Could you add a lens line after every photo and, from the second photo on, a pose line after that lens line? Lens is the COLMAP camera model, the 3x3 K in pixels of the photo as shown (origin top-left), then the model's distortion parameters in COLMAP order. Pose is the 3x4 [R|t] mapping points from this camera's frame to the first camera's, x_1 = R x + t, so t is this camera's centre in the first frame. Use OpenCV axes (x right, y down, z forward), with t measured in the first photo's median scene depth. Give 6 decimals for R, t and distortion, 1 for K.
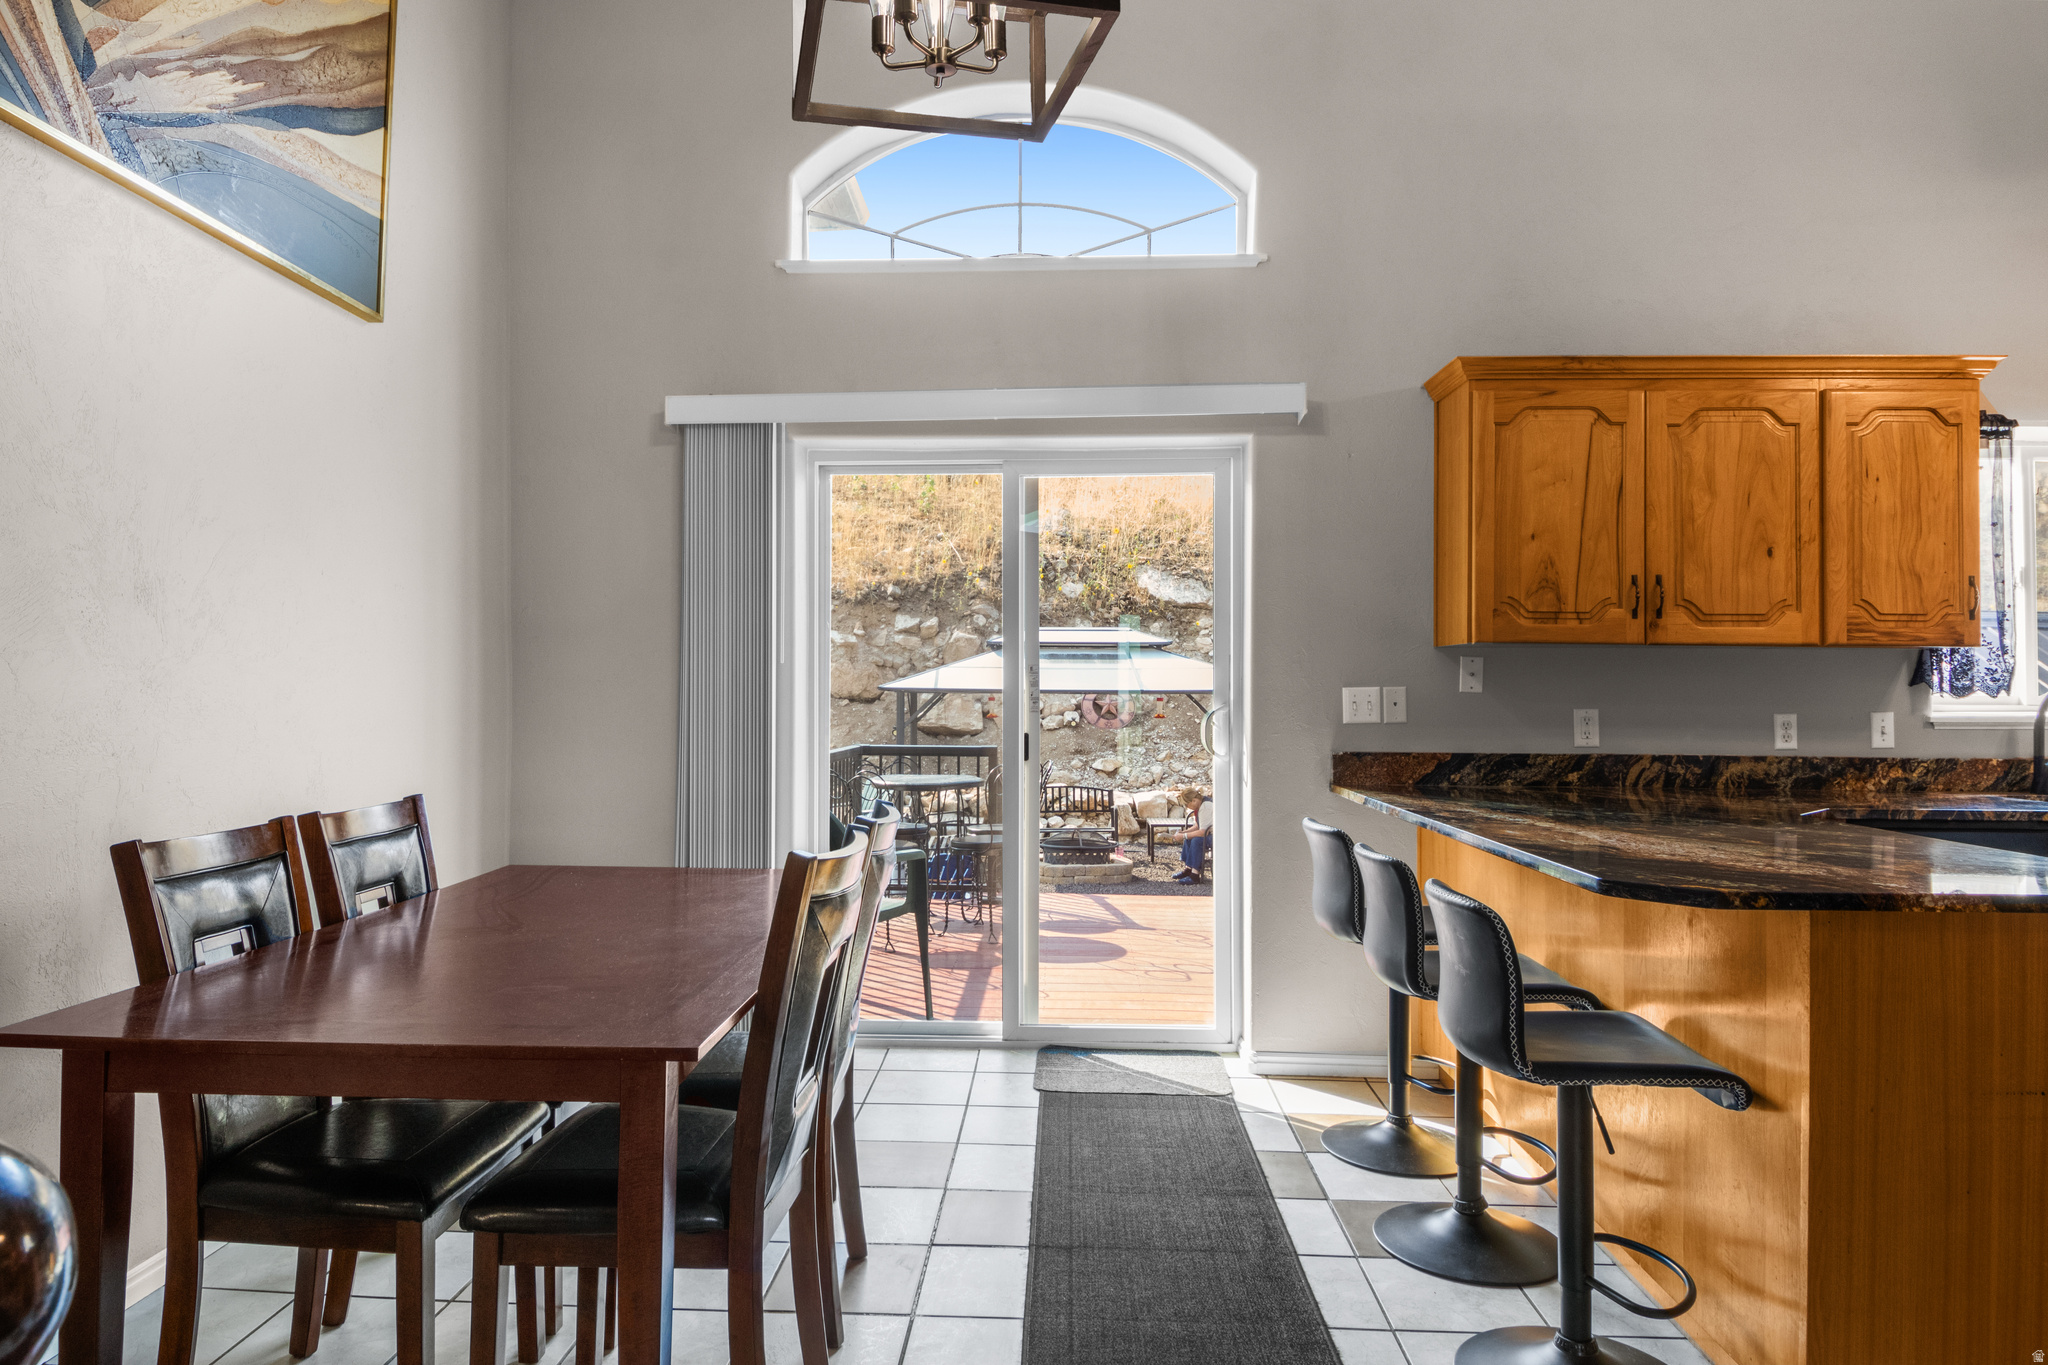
lens RADIAL K [[1241.9, 0, 1004.5], [0, 1241.9, 666.6], [0, 0, 1]] dist [0.006478, -0.022982]
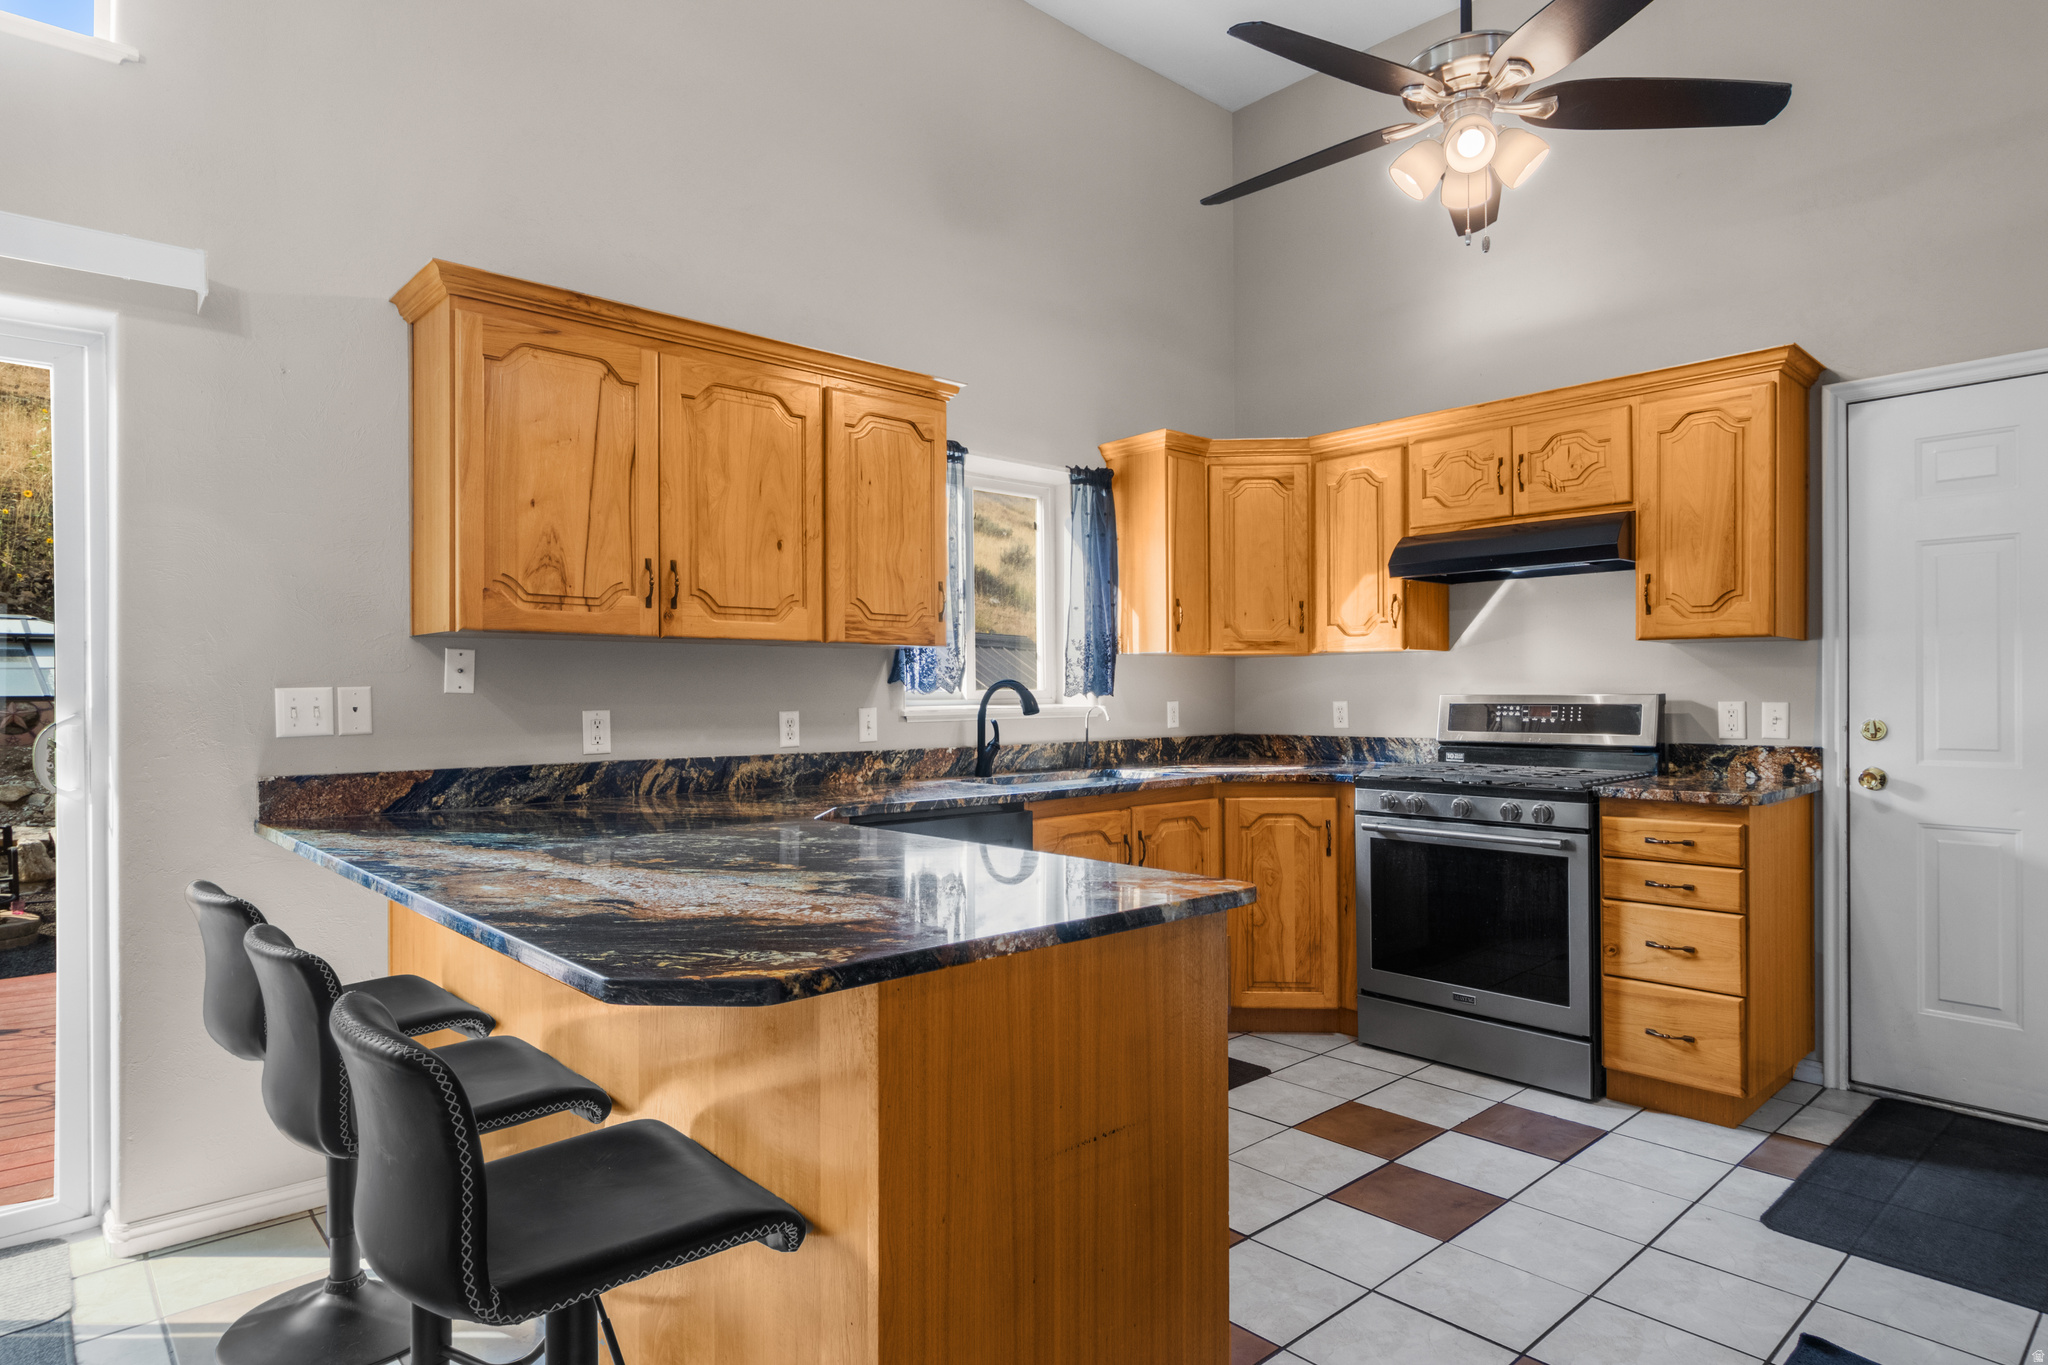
lens RADIAL K [[1140.2, 0, 1009.5], [0, 1140.2, 690.3], [0, 0, 1]] dist [0.006100, 0.000591]
pose [[0.710856, -0.008048, 0.703291, 0.116377], [-0.003855, 0.999875, 0.015338, 0.006617], [-0.703327, -0.013614, 0.710736, 0.237195]]
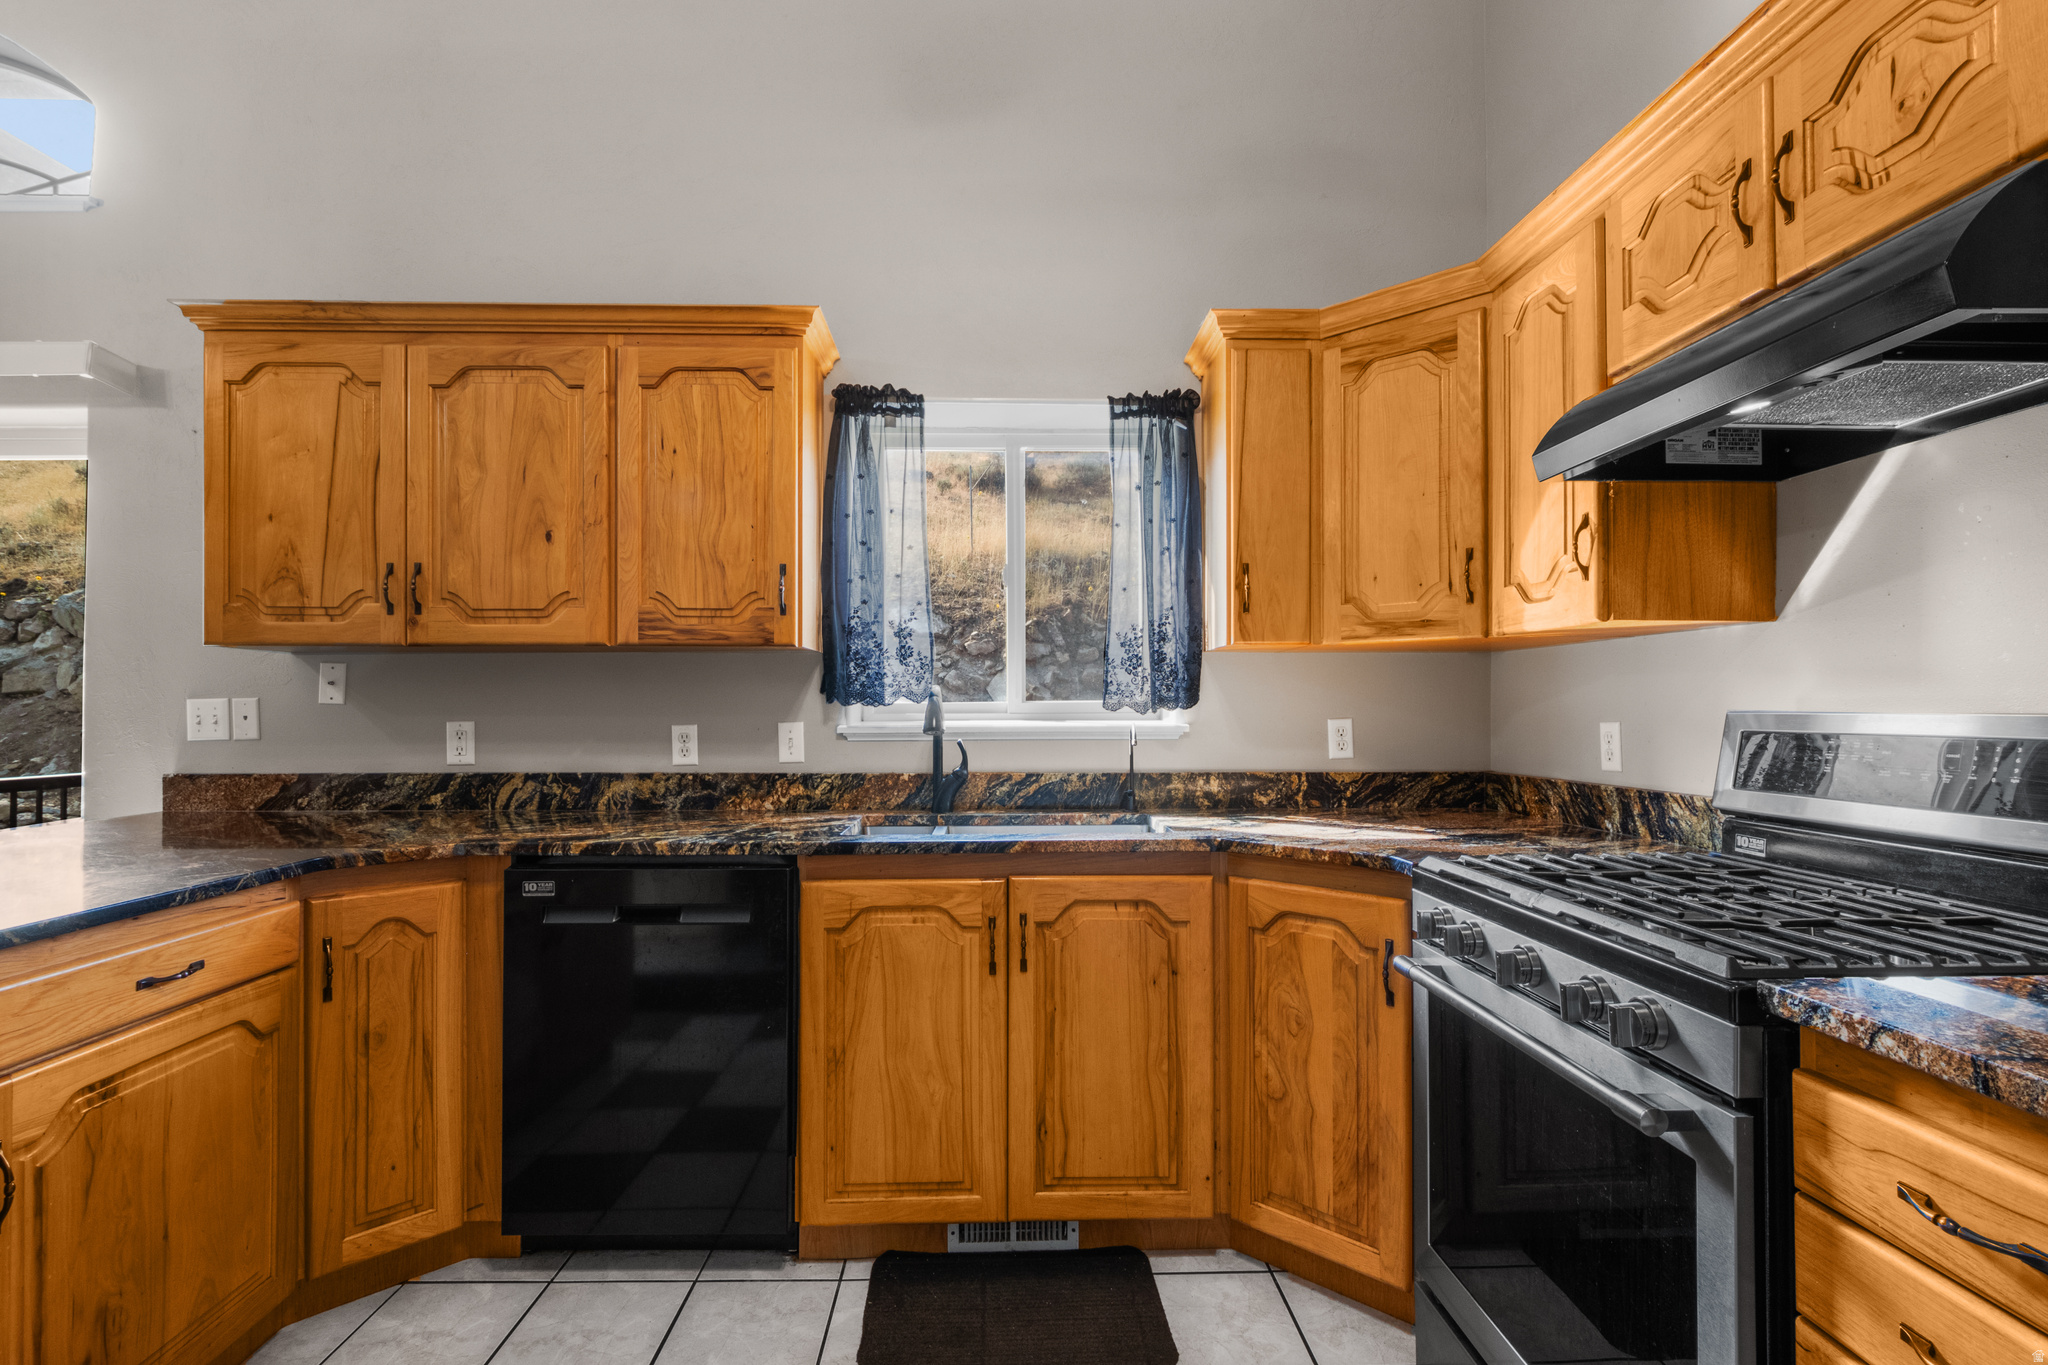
lens RADIAL K [[974.2, 0, 1014.7], [0, 974.2, 697.5], [0, 0, 1]] dist [0.003767, -0.000384]
pose [[0.997361, -0.006468, 0.072312, 0.877684], [0.005761, 0.999934, 0.009985, 0.013418], [-0.072372, -0.009542, 0.997332, 0.304234]]
